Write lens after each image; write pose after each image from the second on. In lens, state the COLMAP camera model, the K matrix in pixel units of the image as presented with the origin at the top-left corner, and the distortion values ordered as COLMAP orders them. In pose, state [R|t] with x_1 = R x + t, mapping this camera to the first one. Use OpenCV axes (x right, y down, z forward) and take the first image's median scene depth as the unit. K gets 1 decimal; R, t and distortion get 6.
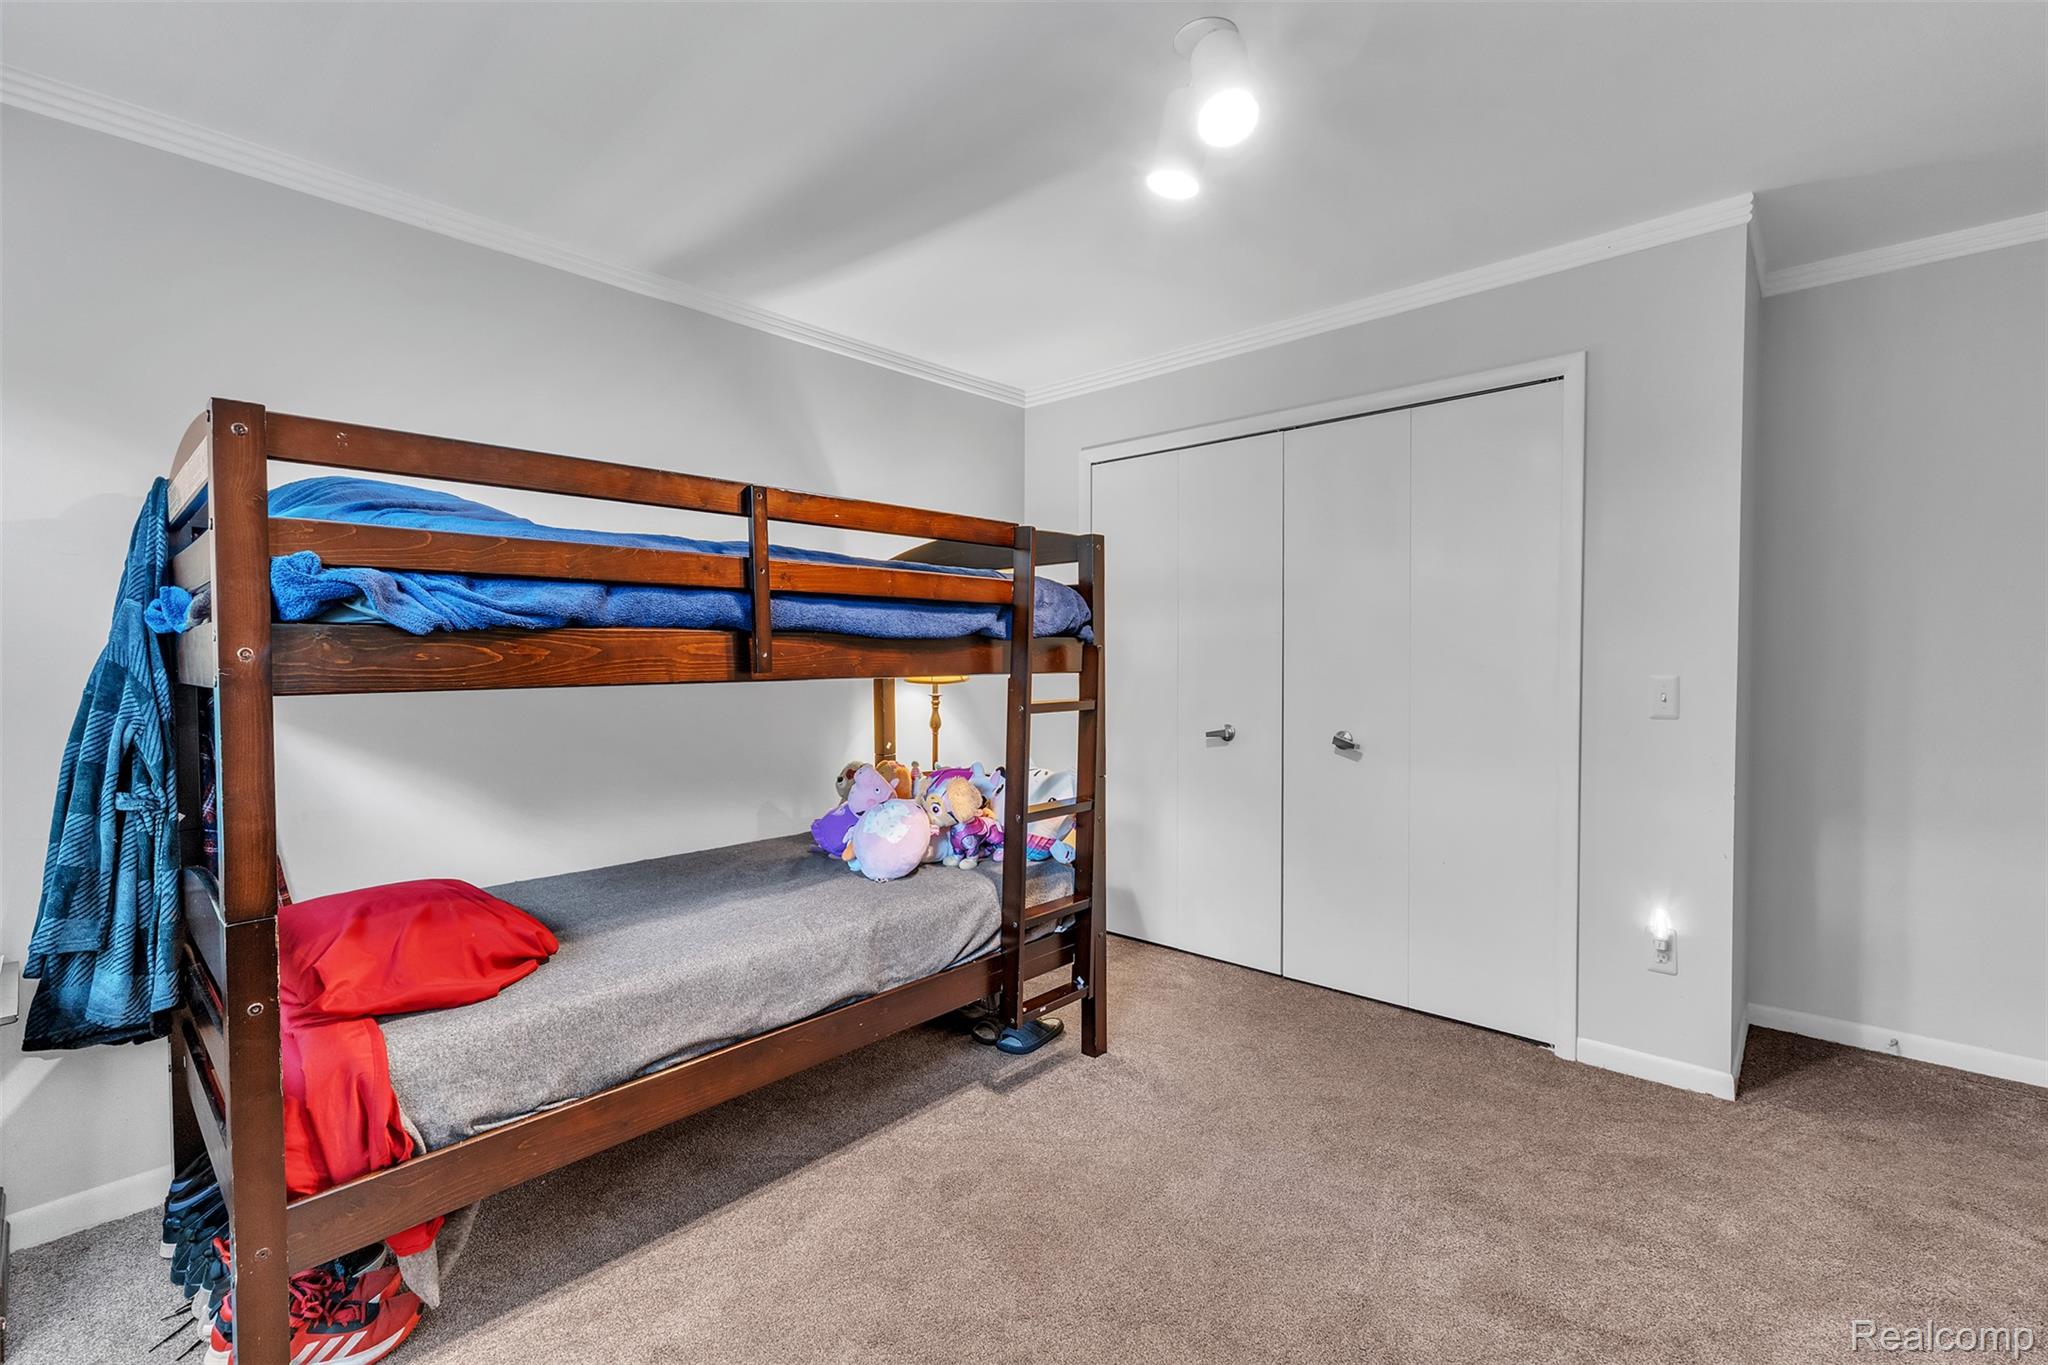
lens RADIAL K [[878.2, 0, 1024.8], [0, 878.2, 678.3], [0, 0, 1]] dist [0.000016, -0.000024]
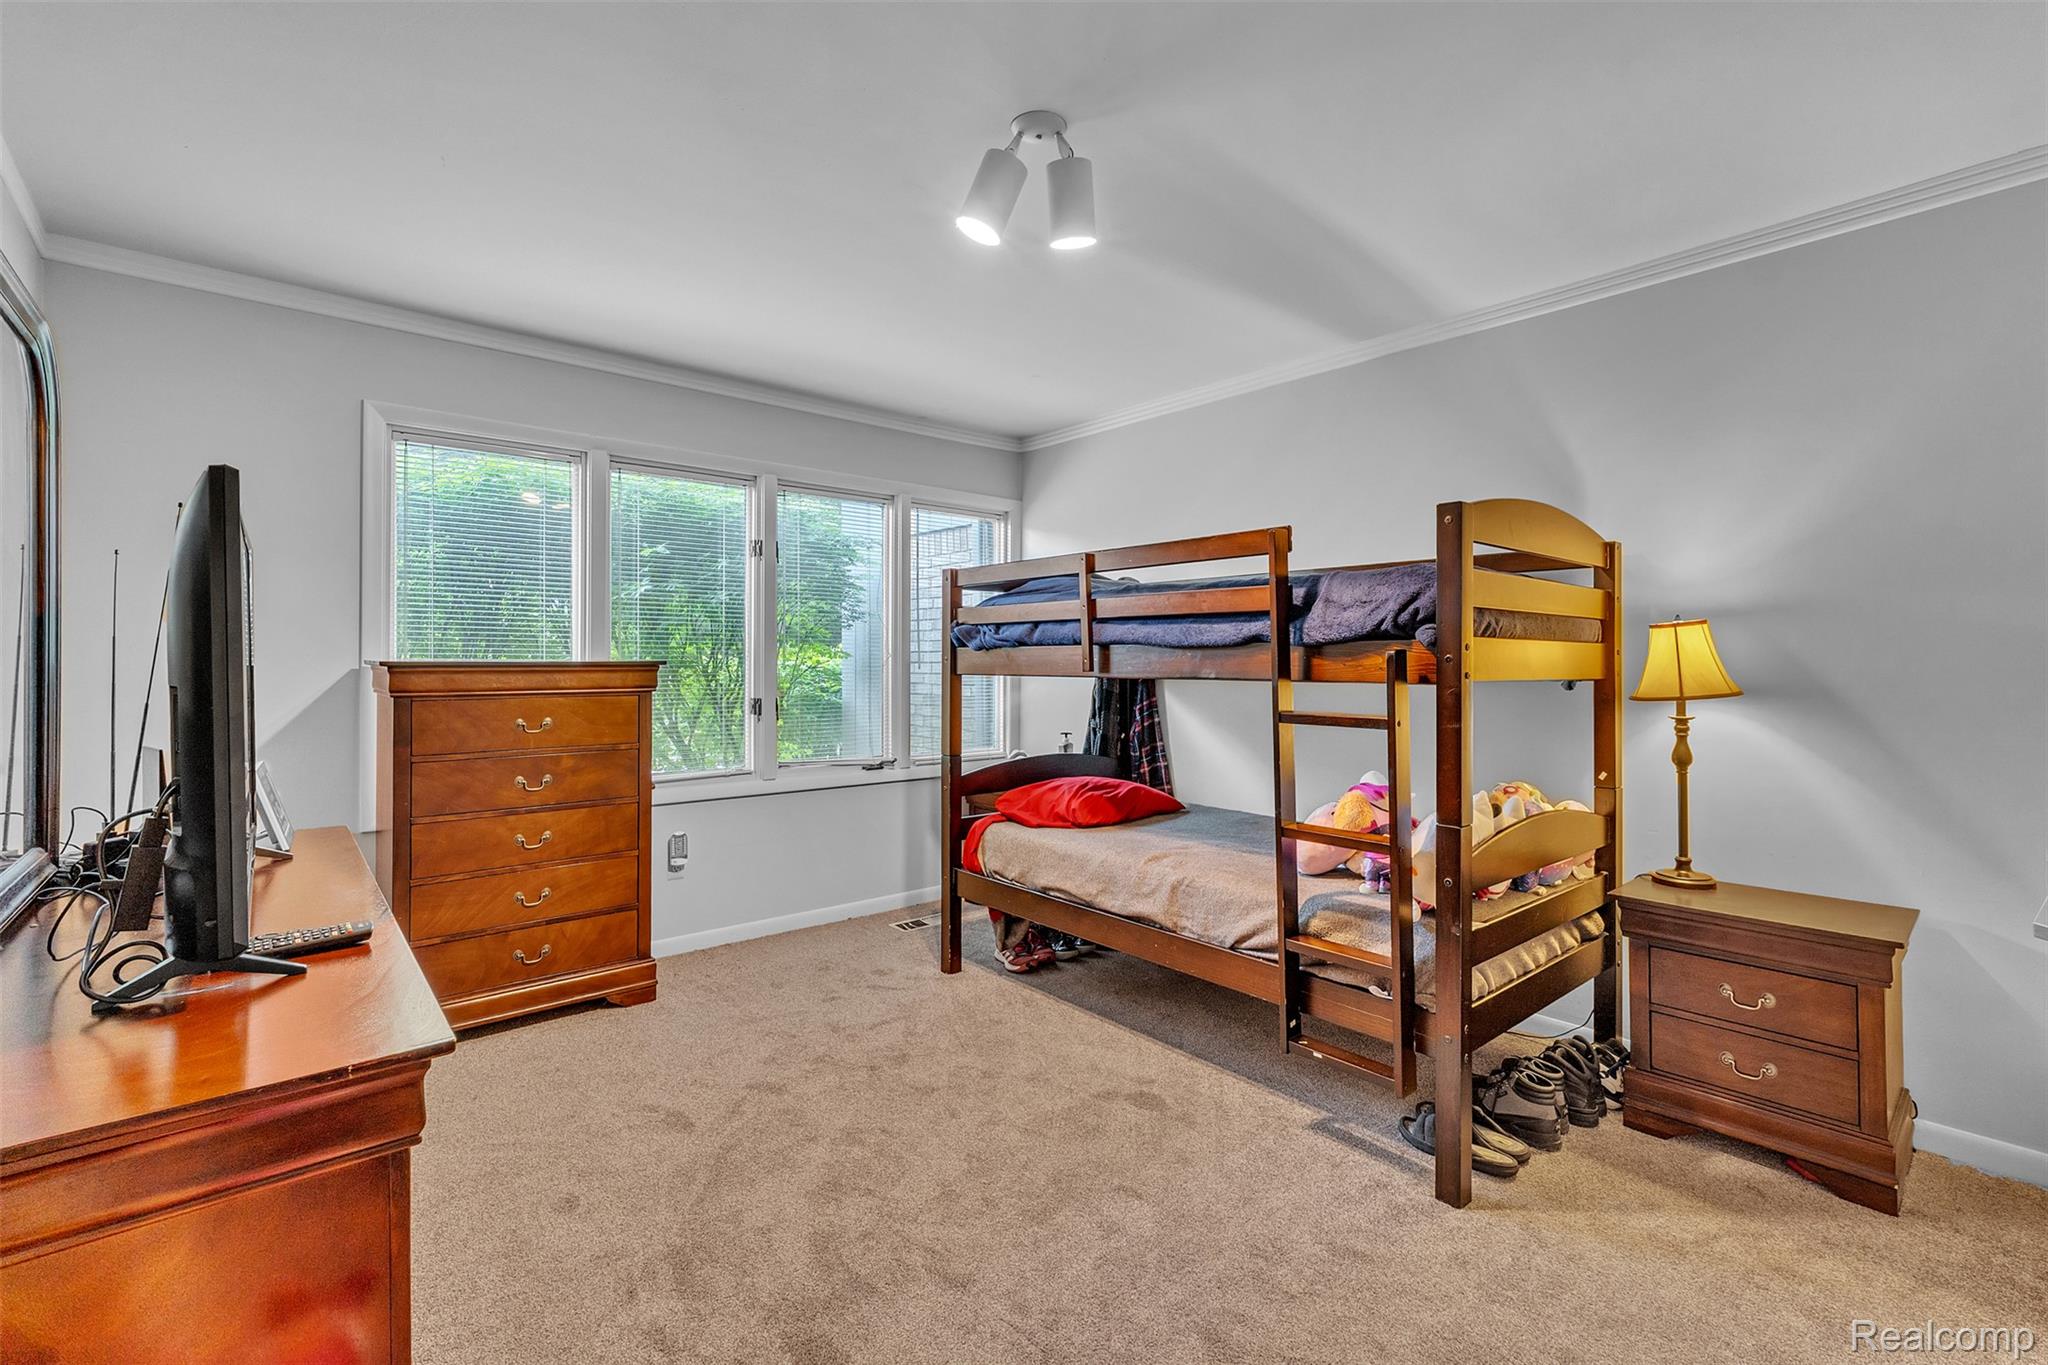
lens RADIAL K [[878.2, 0, 1024.7], [0, 878.2, 668.0], [0, 0, 1]] dist [0.000016, -0.000024]
pose [[-0.115850, 0.002849, -0.993263, 1.017365], [-0.027710, 0.999597, 0.006099, -0.015972], [0.992880, 0.028230, -0.115724, 0.857705]]
